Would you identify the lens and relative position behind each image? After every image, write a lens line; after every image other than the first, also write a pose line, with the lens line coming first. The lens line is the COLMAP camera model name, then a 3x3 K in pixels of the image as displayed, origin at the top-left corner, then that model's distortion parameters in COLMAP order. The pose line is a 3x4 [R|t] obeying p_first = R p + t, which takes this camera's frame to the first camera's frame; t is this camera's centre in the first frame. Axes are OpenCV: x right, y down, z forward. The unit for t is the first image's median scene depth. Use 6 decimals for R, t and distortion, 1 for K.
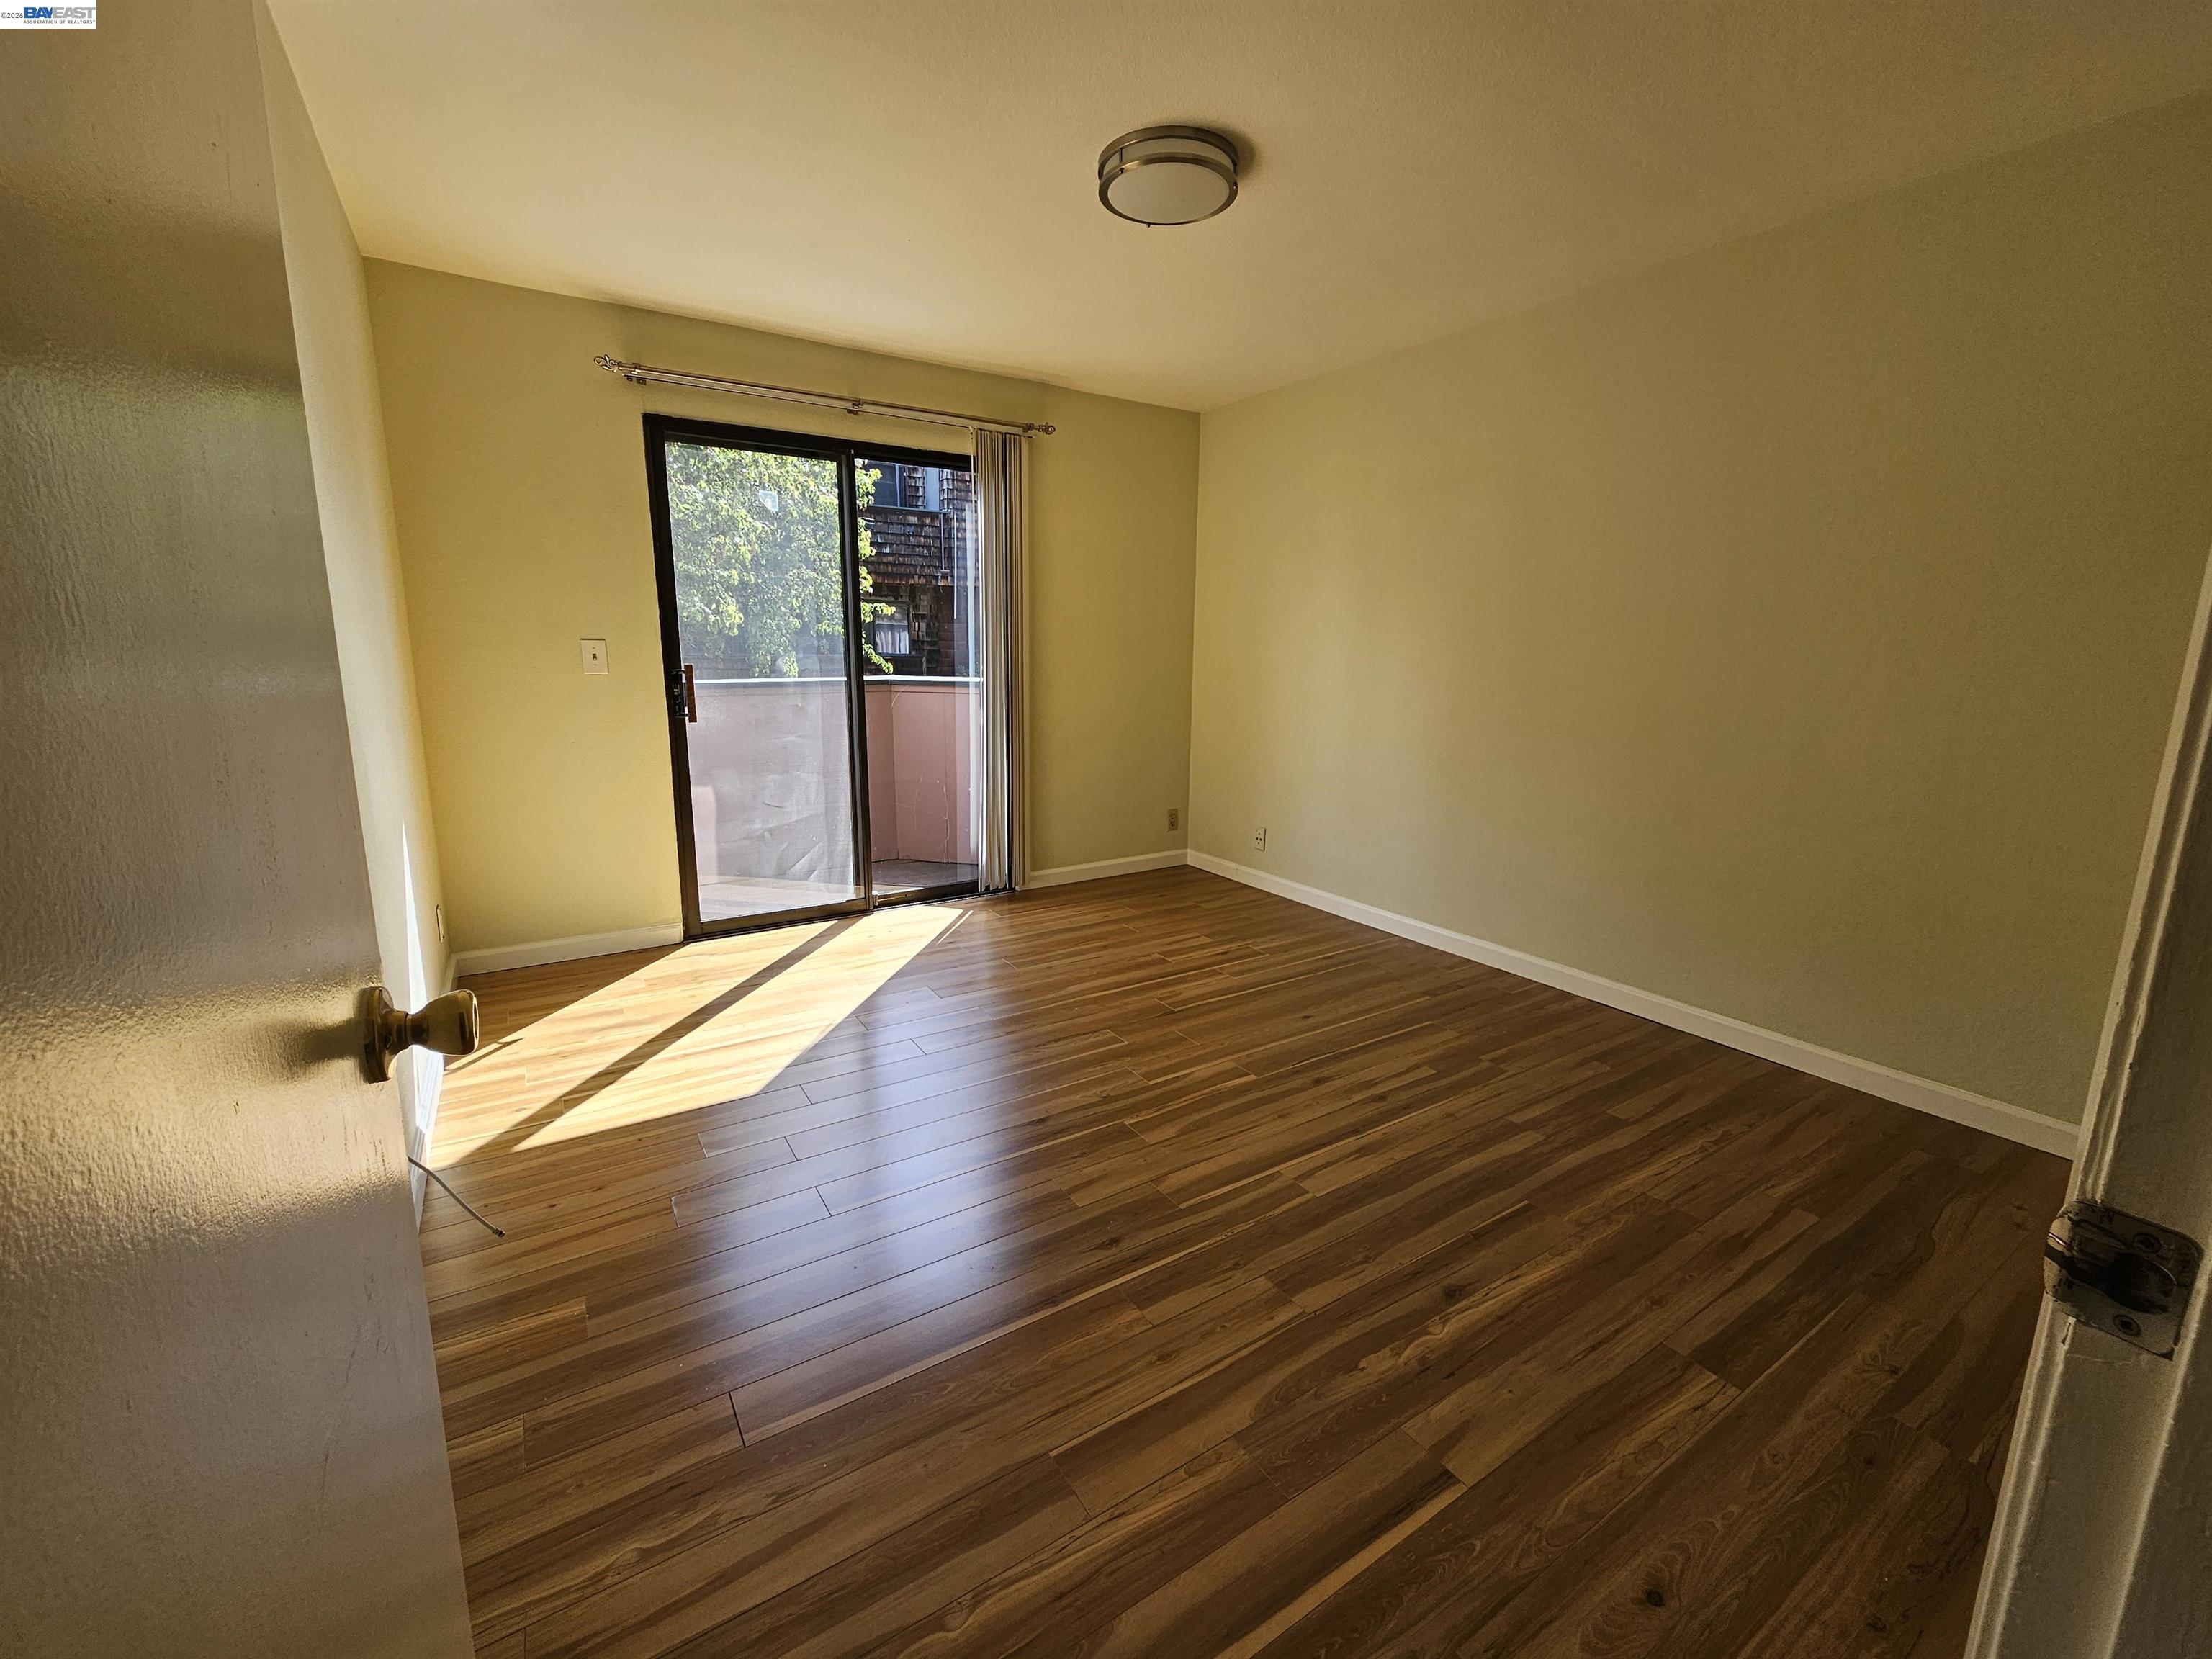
lens RADIAL K [[904.5, 0, 1103.3], [0, 904.5, 822.5], [0, 0, 1]] dist [0.002666, -0.000075]
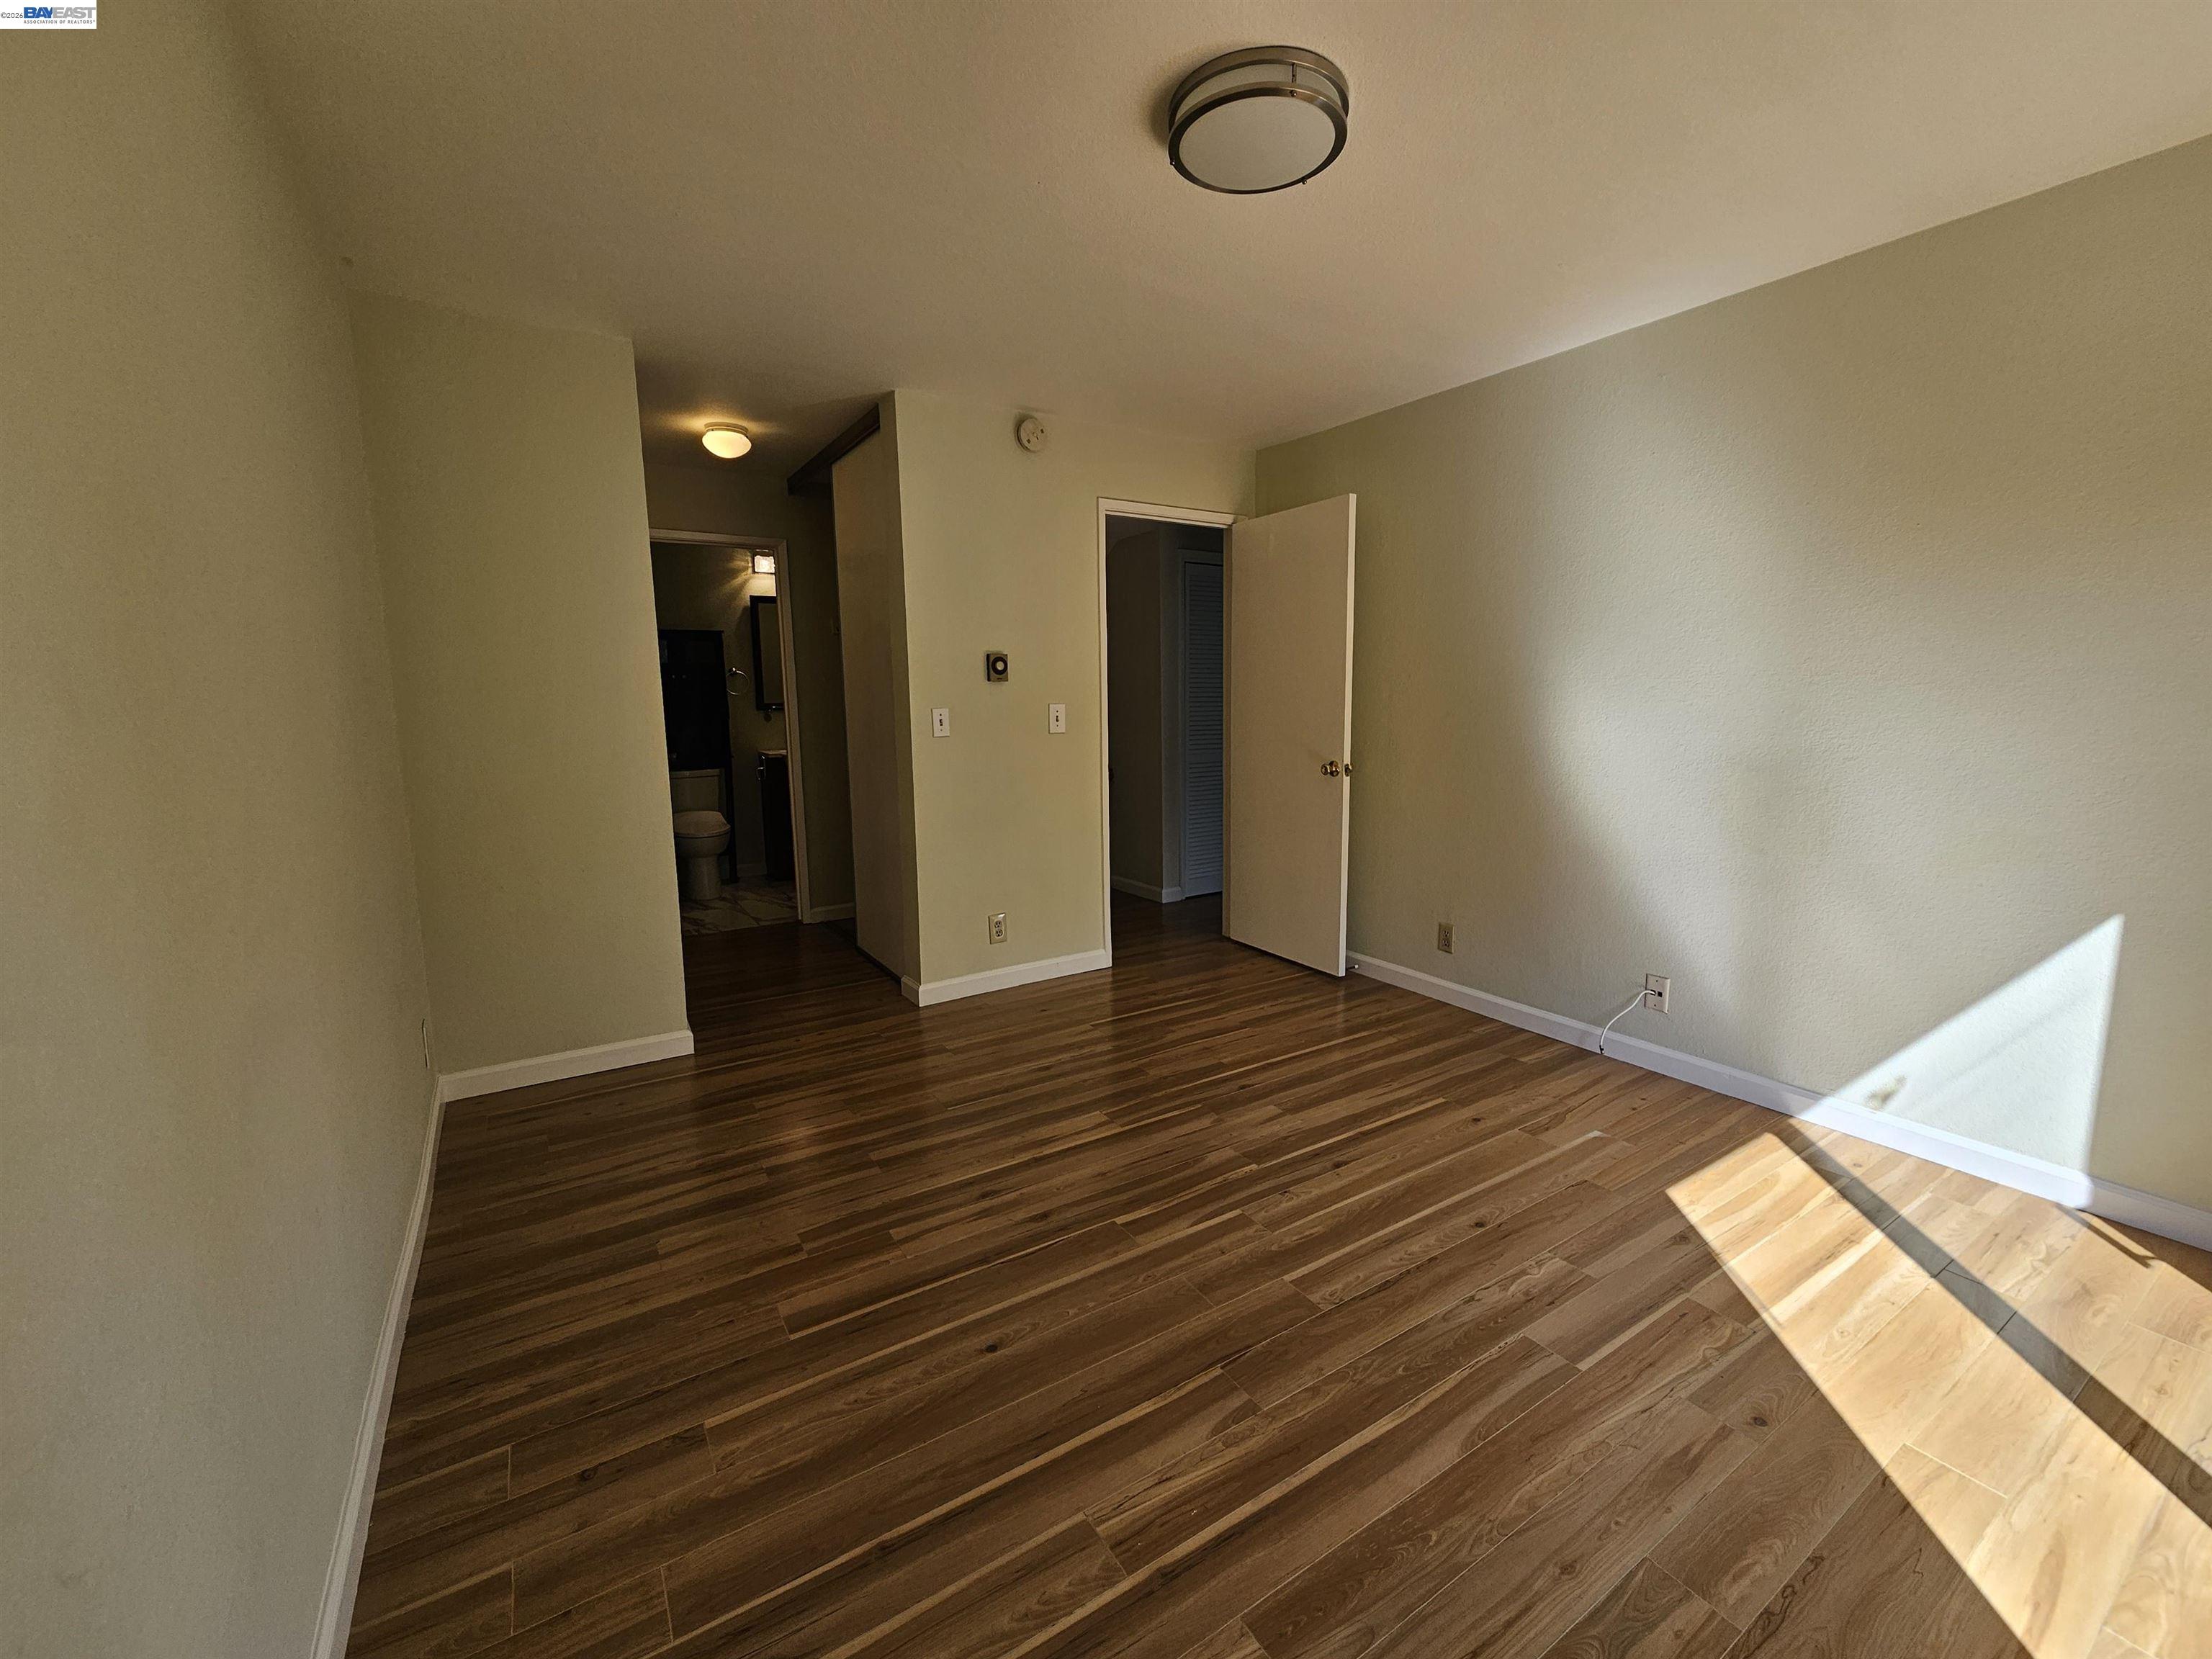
lens RADIAL K [[904.5, 0, 1107.2], [0, 904.5, 829.7], [0, 0, 1]] dist [0.002666, -0.000075]
pose [[-0.999997, -0.002469, -0.000518, 0.180658], [-0.002502, 0.943891, 0.330246, -0.342105], [-0.000327, 0.330247, -0.943895, 1.703873]]
